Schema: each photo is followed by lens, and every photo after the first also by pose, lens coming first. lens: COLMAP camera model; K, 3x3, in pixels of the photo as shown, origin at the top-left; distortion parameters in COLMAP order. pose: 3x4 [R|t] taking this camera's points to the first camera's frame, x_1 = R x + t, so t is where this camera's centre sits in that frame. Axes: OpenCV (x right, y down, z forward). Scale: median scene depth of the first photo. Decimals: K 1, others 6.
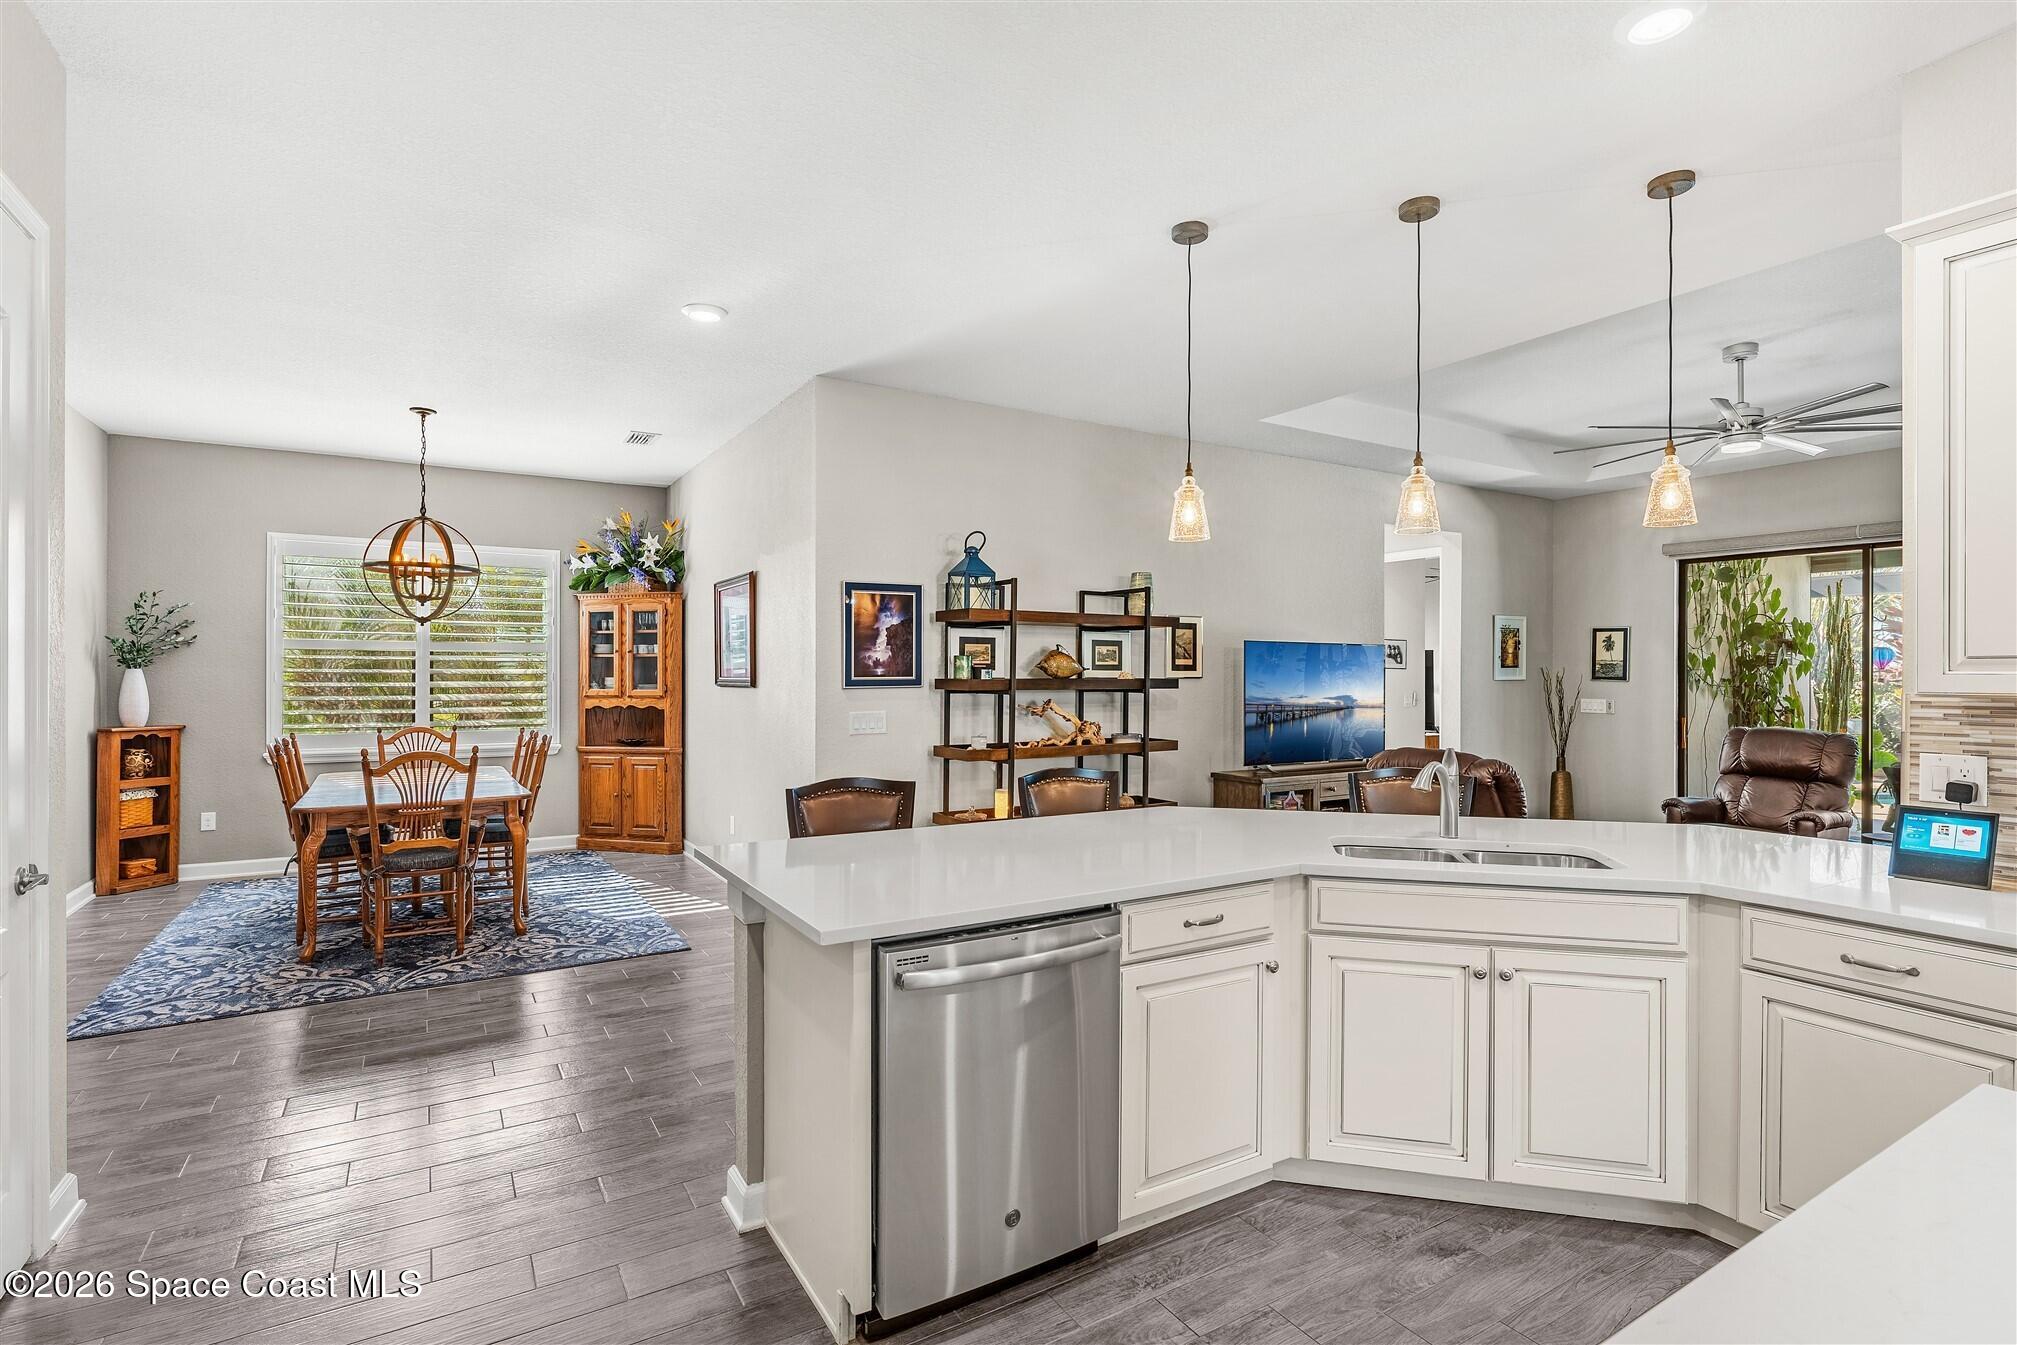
lens RADIAL K [[984.5, 0, 1024.7], [0, 984.5, 678.0], [0, 0, 1]] dist [-0.002676, -0.000951]
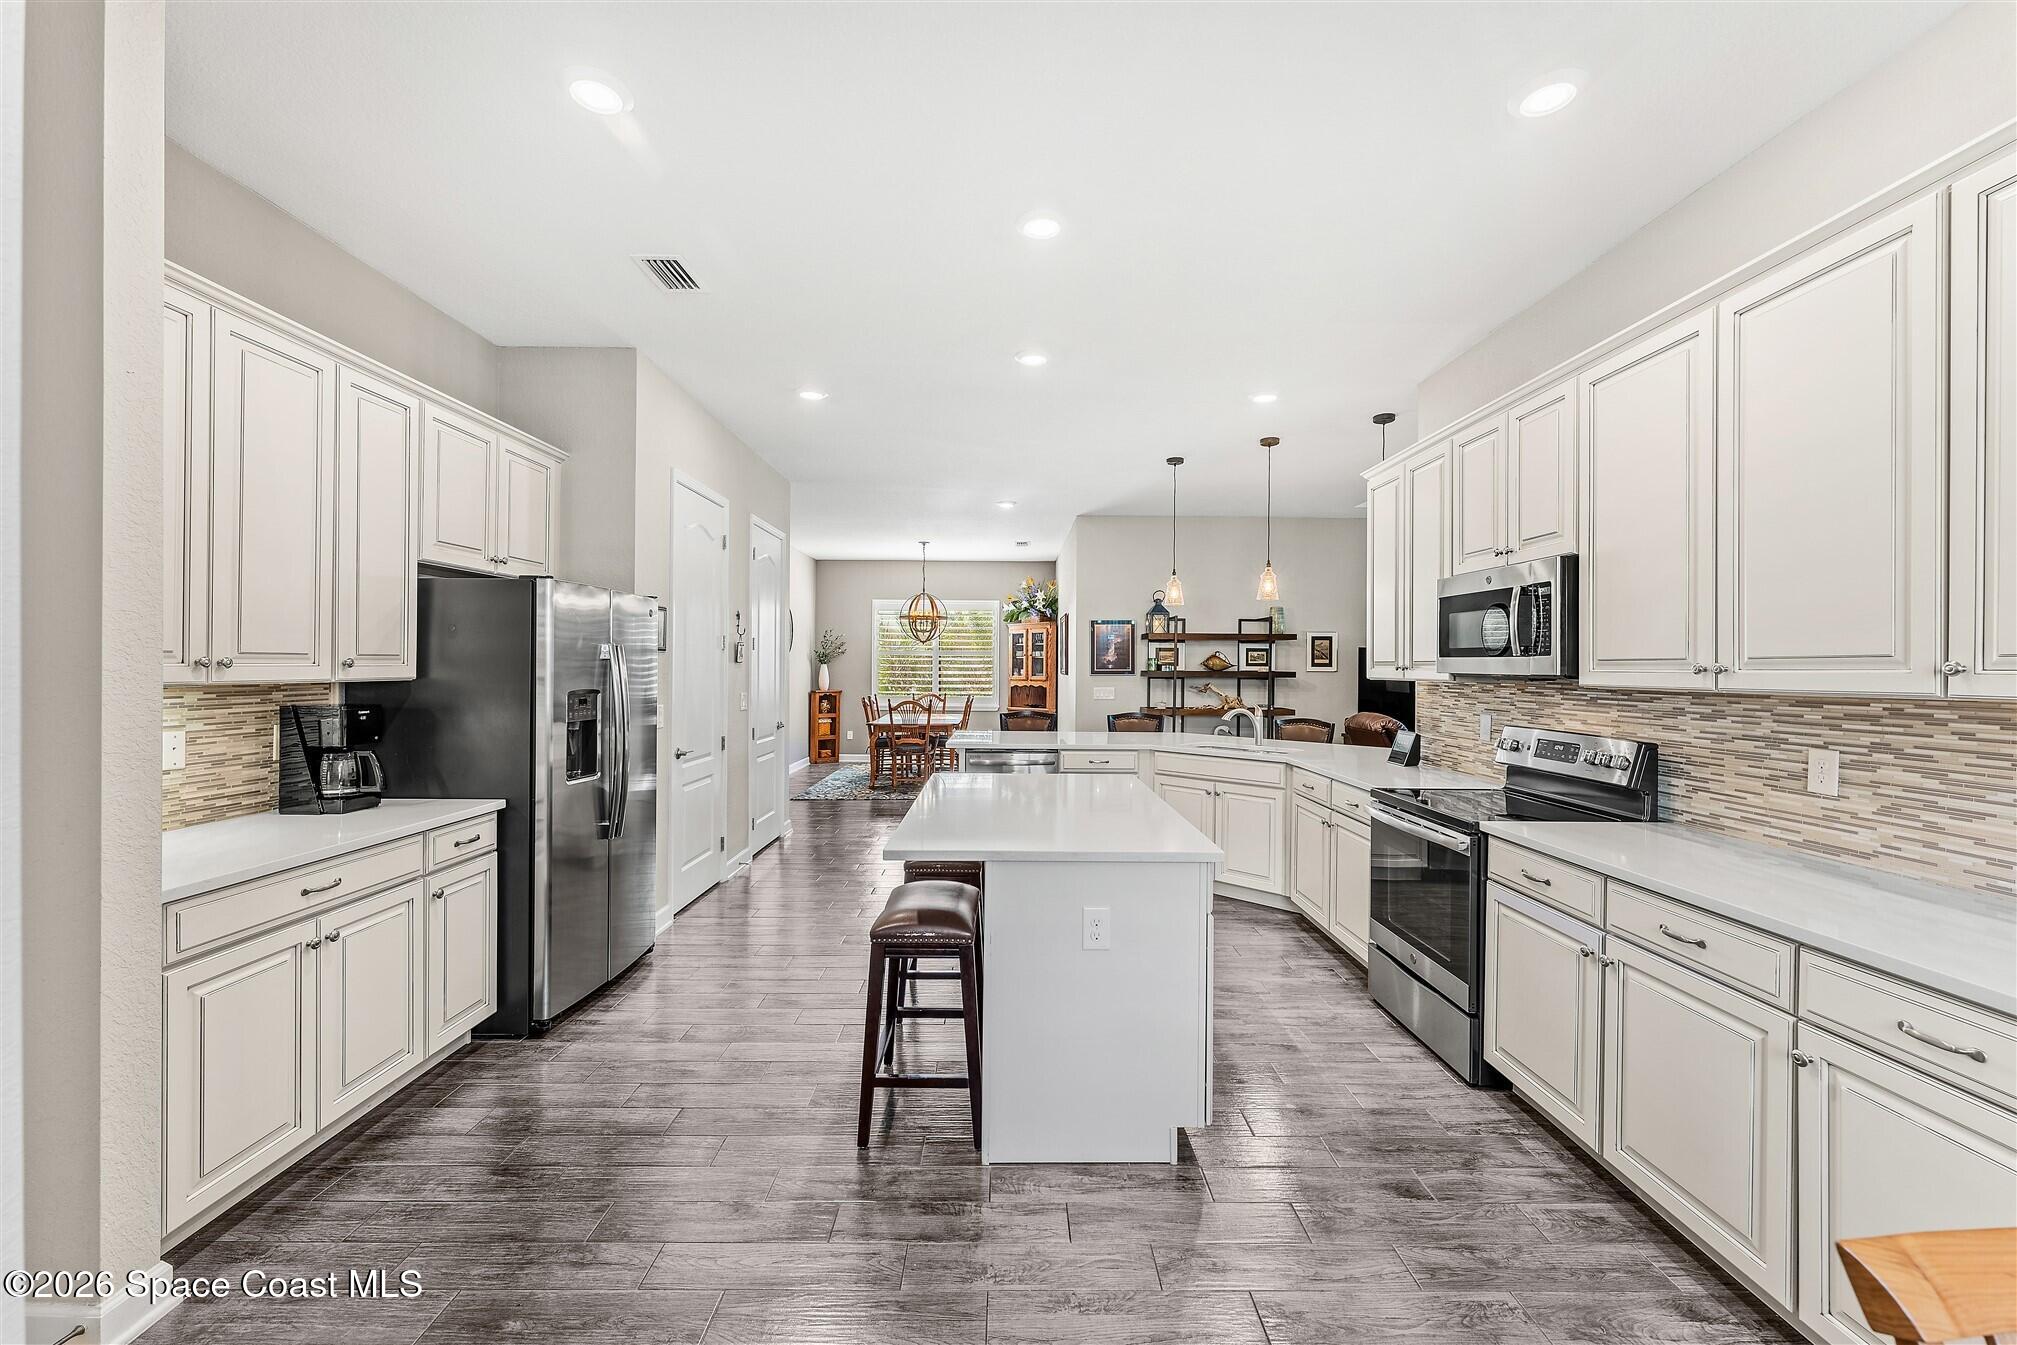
lens RADIAL K [[847.0, 0, 1001.7], [0, 847.0, 666.4], [0, 0, 1]] dist [0.000243, 0.000003]
pose [[0.847474, 0.003534, -0.530825, 0.476939], [-0.007053, 0.999965, -0.004603, 0.001501], [0.530790, 0.007644, 0.847469, -0.436007]]
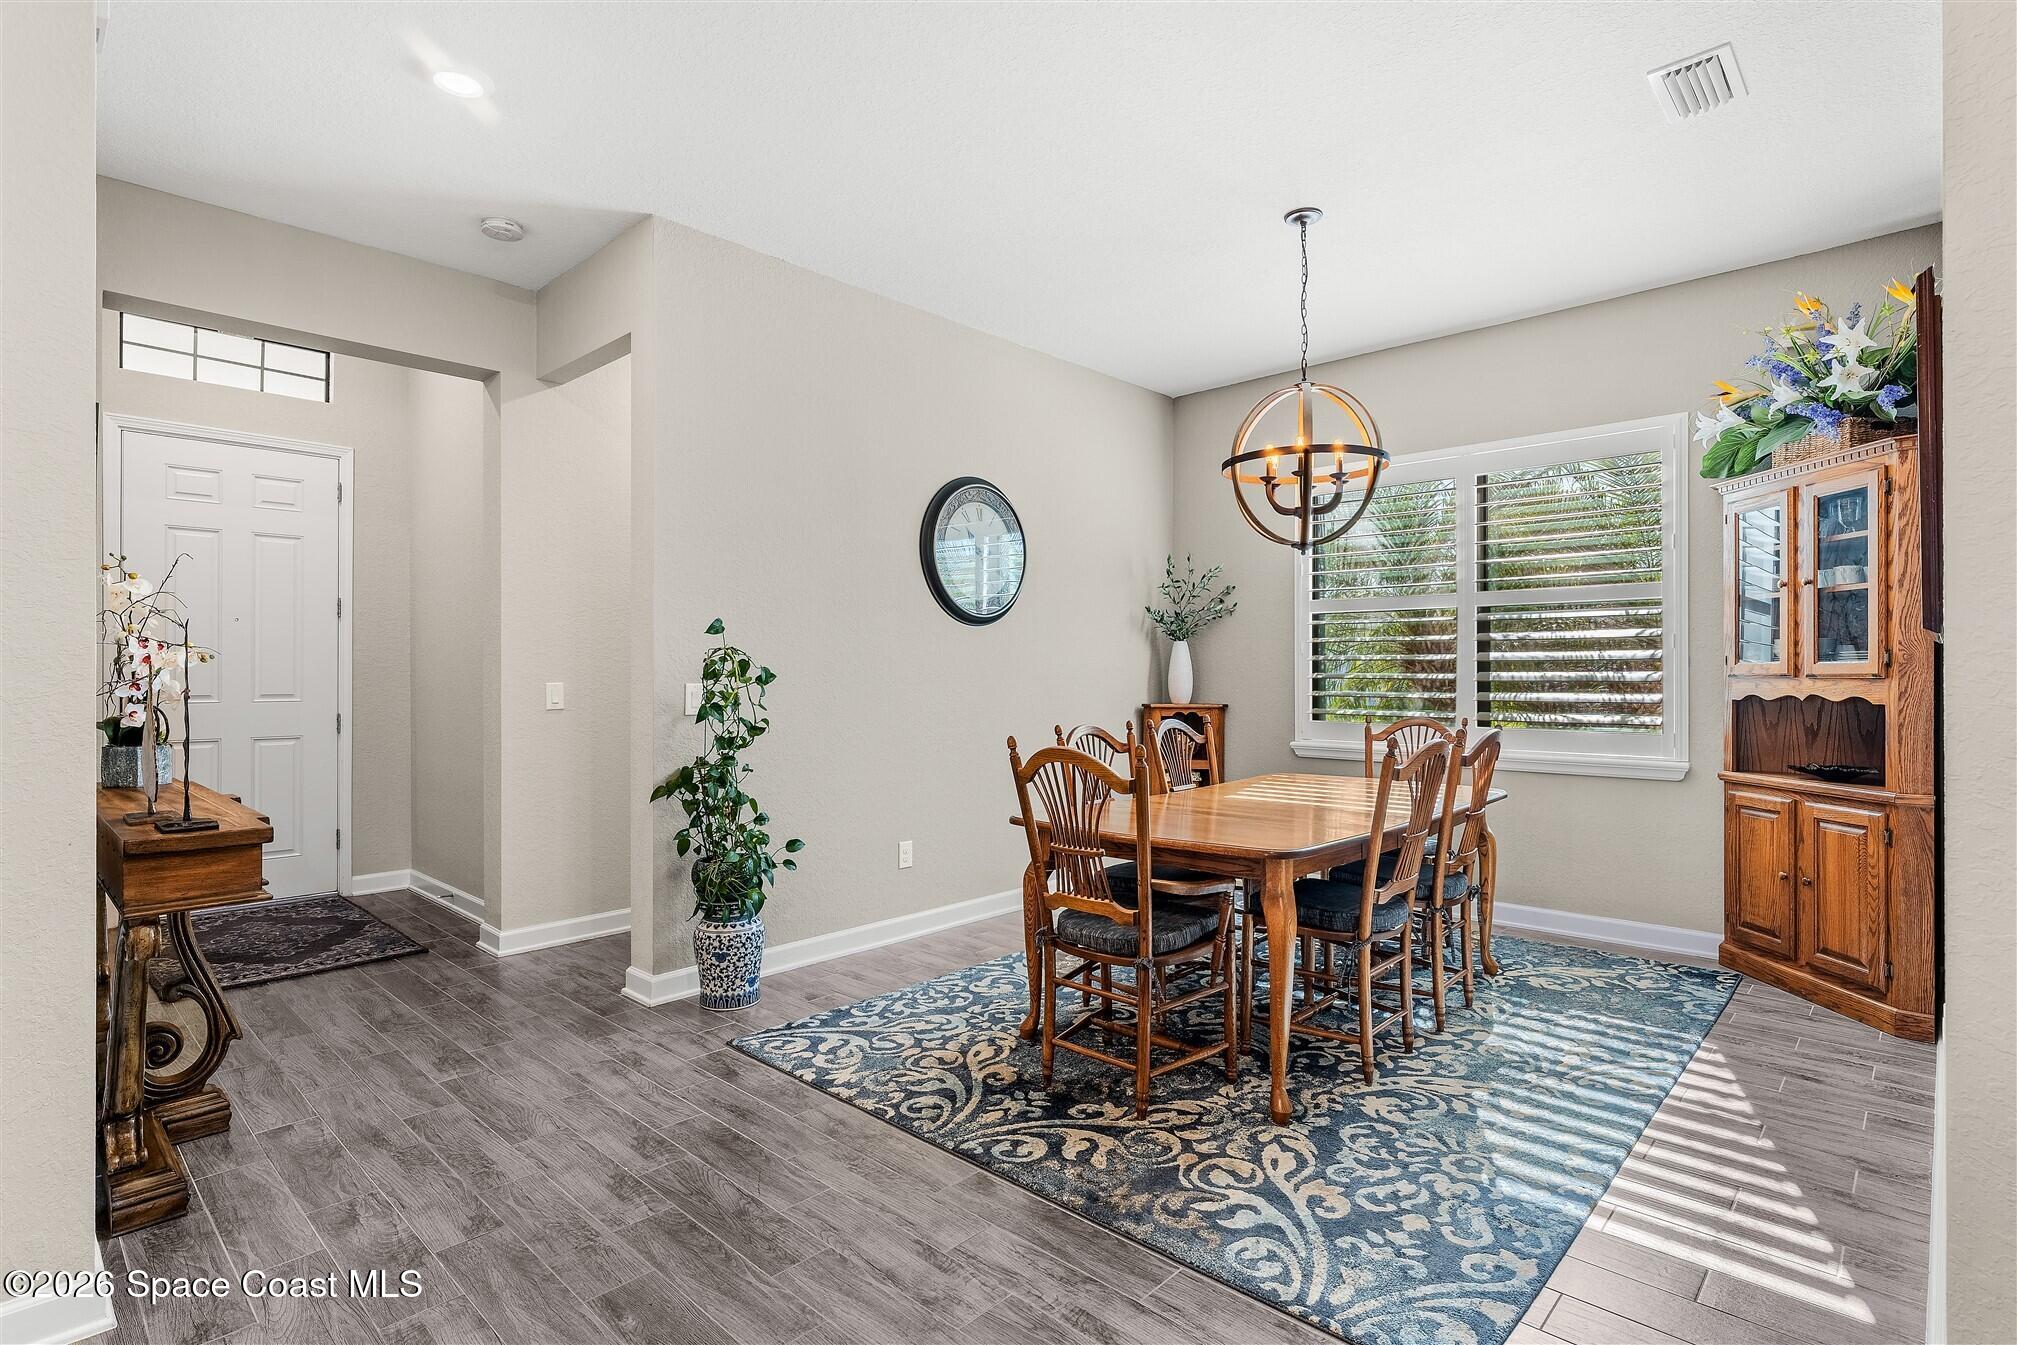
lens RADIAL K [[984.5, 0, 1009.9], [0, 984.5, 671.9], [0, 0, 1]] dist [-0.002676, -0.000951]
pose [[0.245733, -0.002380, -0.969335, -0.041329], [-0.002371, 0.999993, -0.003057, 0.023812], [0.969335, 0.003049, 0.245726, 0.632144]]
